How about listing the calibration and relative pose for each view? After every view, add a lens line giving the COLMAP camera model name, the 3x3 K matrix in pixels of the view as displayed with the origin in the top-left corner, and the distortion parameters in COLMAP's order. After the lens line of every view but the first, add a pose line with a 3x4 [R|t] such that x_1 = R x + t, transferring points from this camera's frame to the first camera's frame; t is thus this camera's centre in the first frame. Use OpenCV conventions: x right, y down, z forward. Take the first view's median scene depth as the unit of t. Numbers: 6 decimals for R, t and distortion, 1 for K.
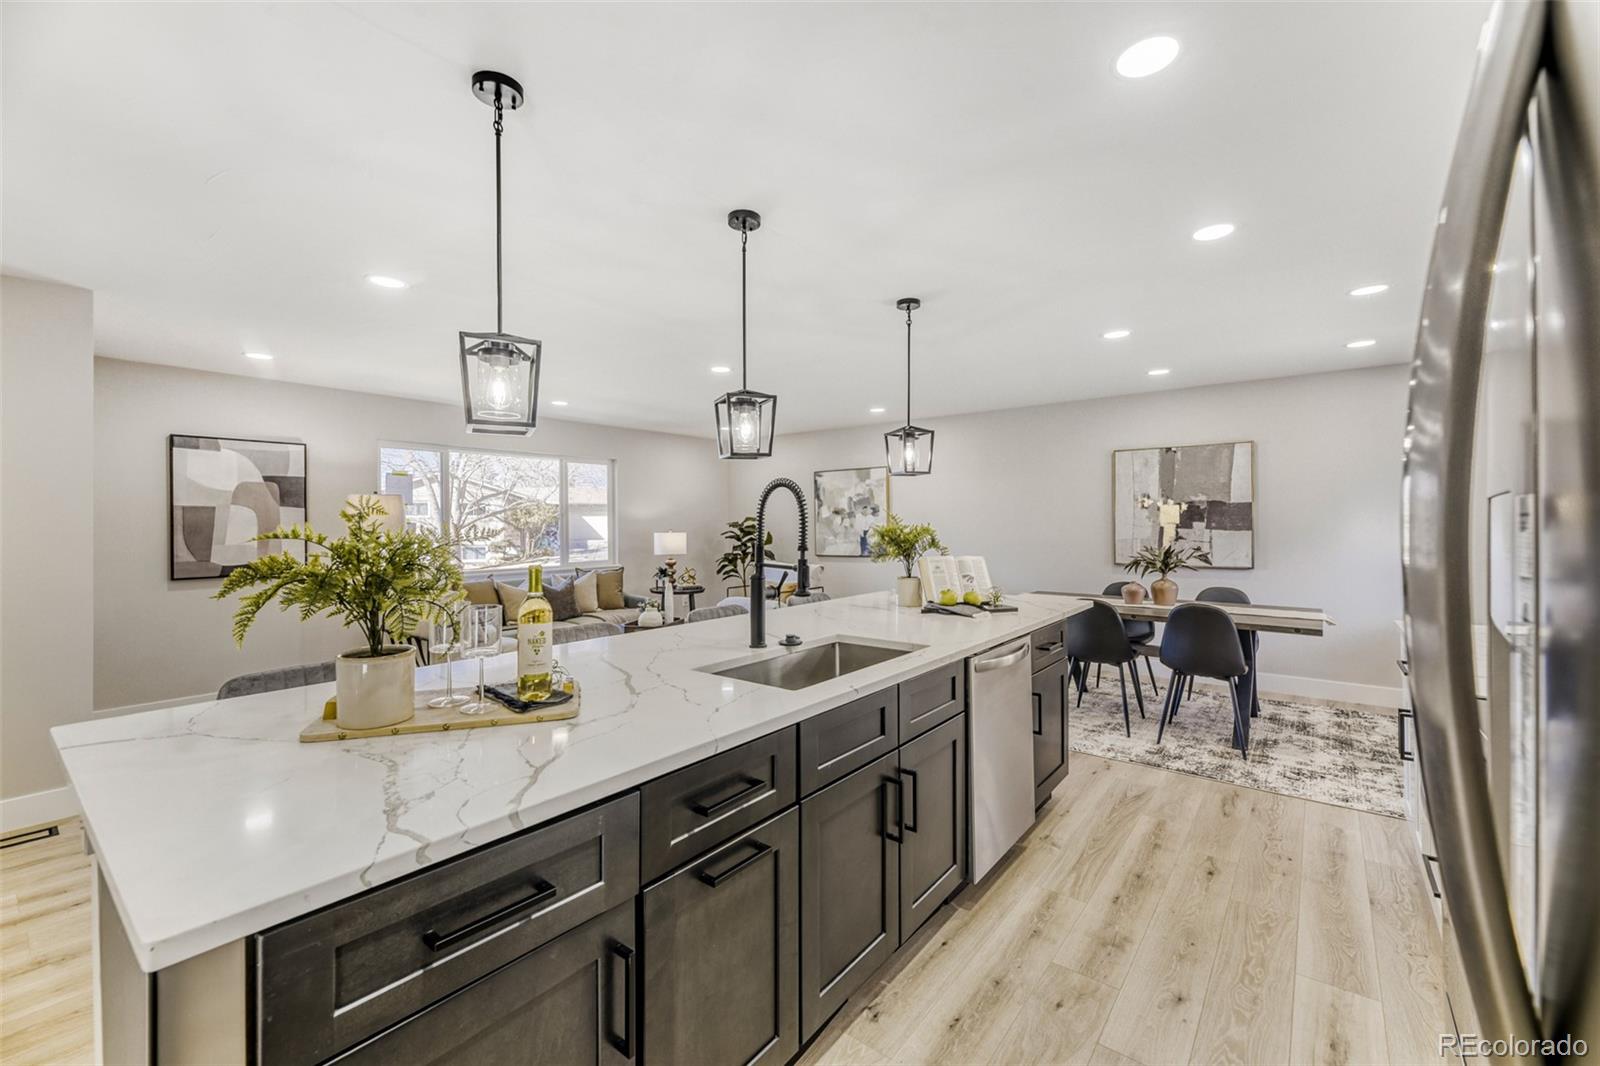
lens RADIAL K [[649.9, 0, 796.7], [0, 649.9, 524.5], [0, 0, 1]] dist [0.001135, -0.001253]
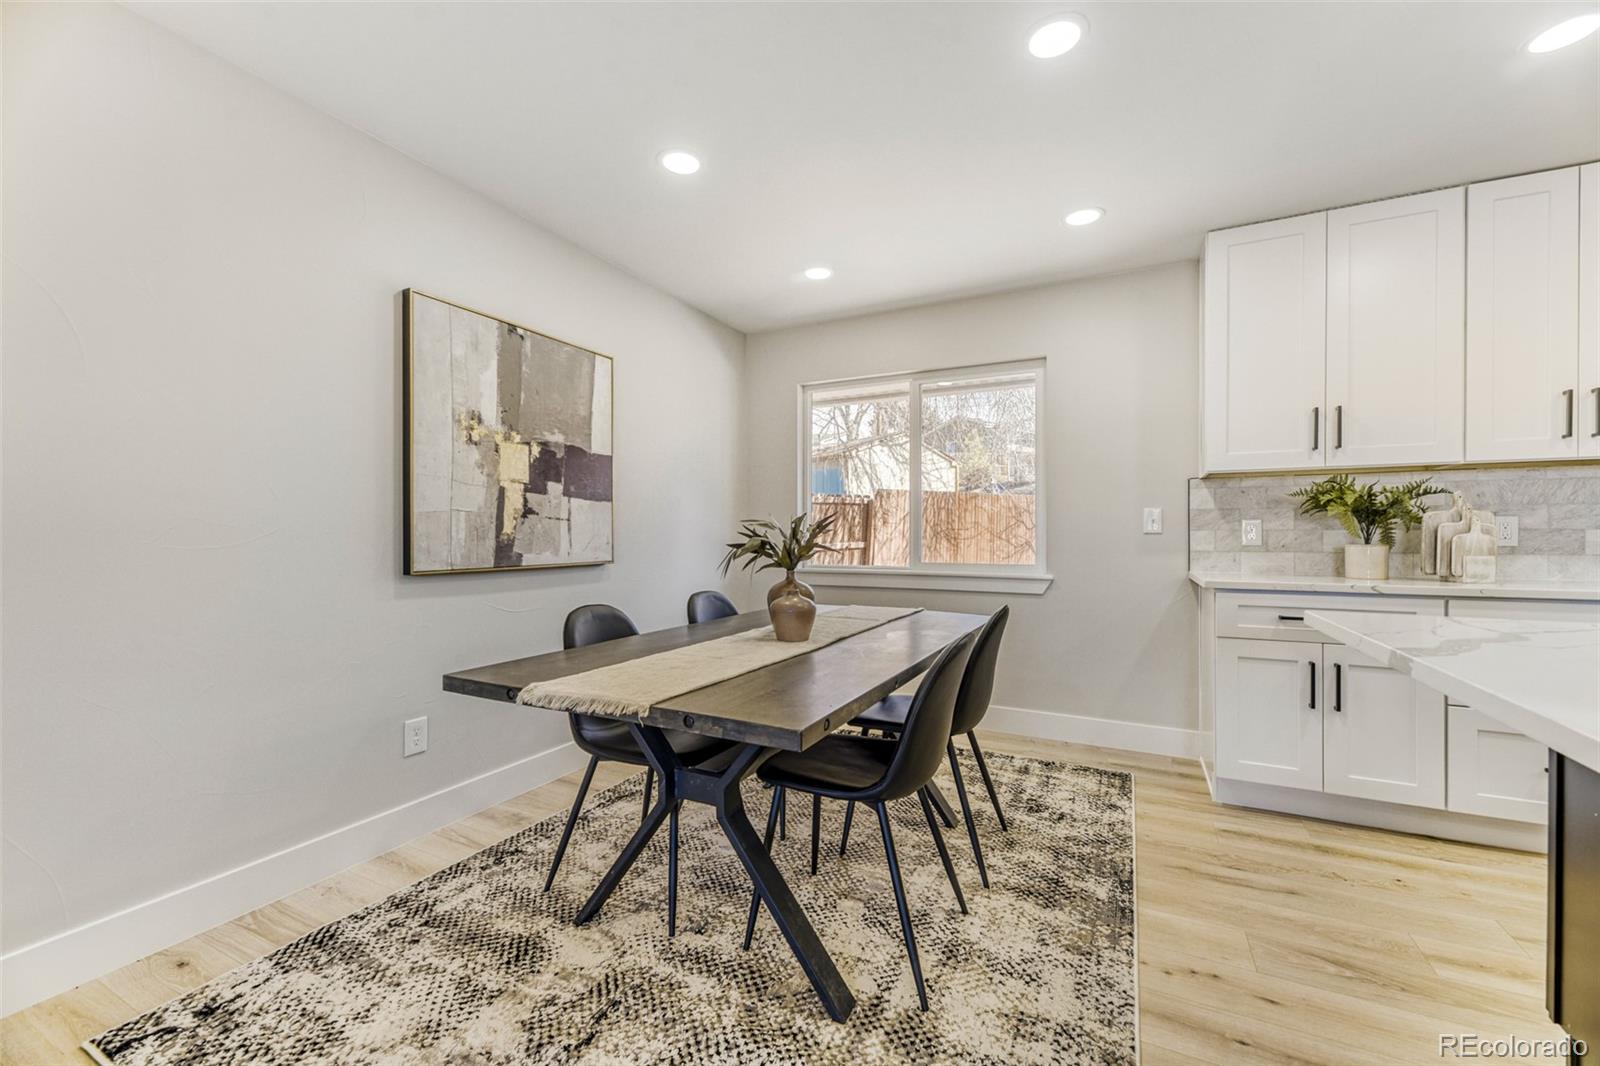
lens RADIAL K [[649.9, 0, 798.3], [0, 649.9, 543.7], [0, 0, 1]] dist [0.001135, -0.001253]
pose [[-0.181222, -0.005046, 0.983429, 0.056429], [0.011605, 0.999906, 0.007269, 0.044213], [-0.983374, 0.012730, -0.181147, 0.887959]]
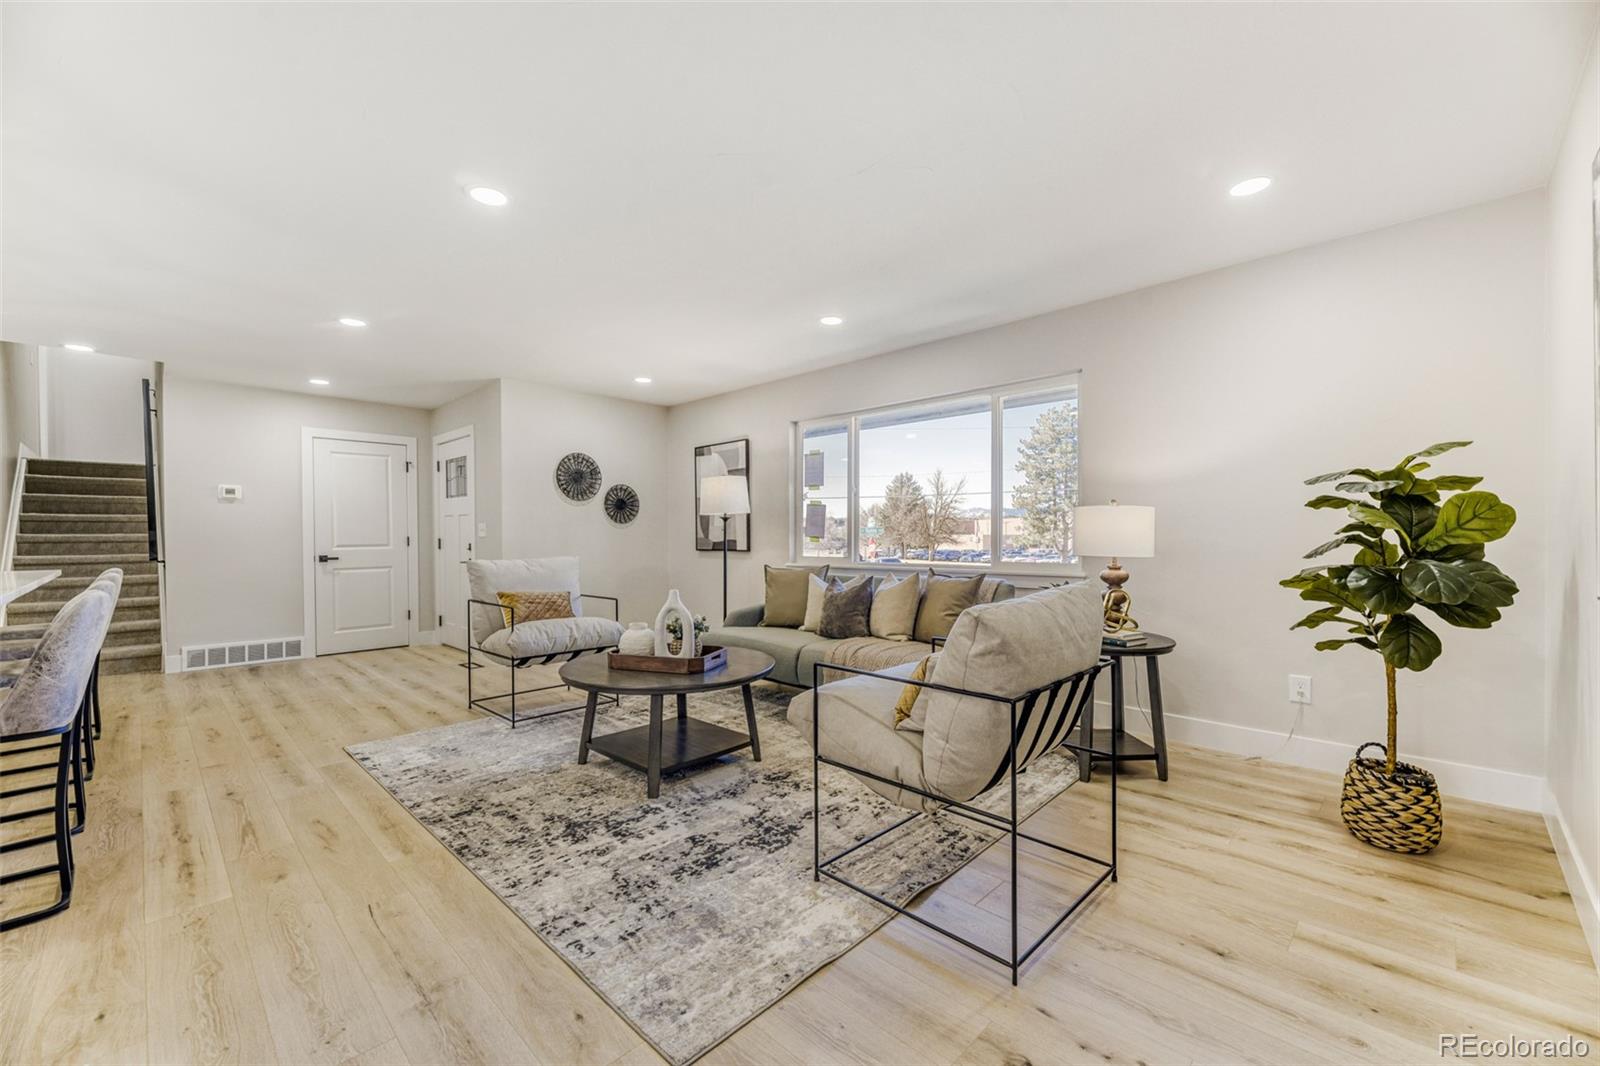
lens RADIAL K [[649.9, 0, 801.4], [0, 649.9, 542.7], [0, 0, 1]] dist [0.001135, -0.001253]
pose [[-0.105975, 0.019104, -0.994185, 0.354612], [0.007239, 0.999804, 0.018440, 0.037299], [0.994342, -0.005242, -0.106093, 1.149791]]
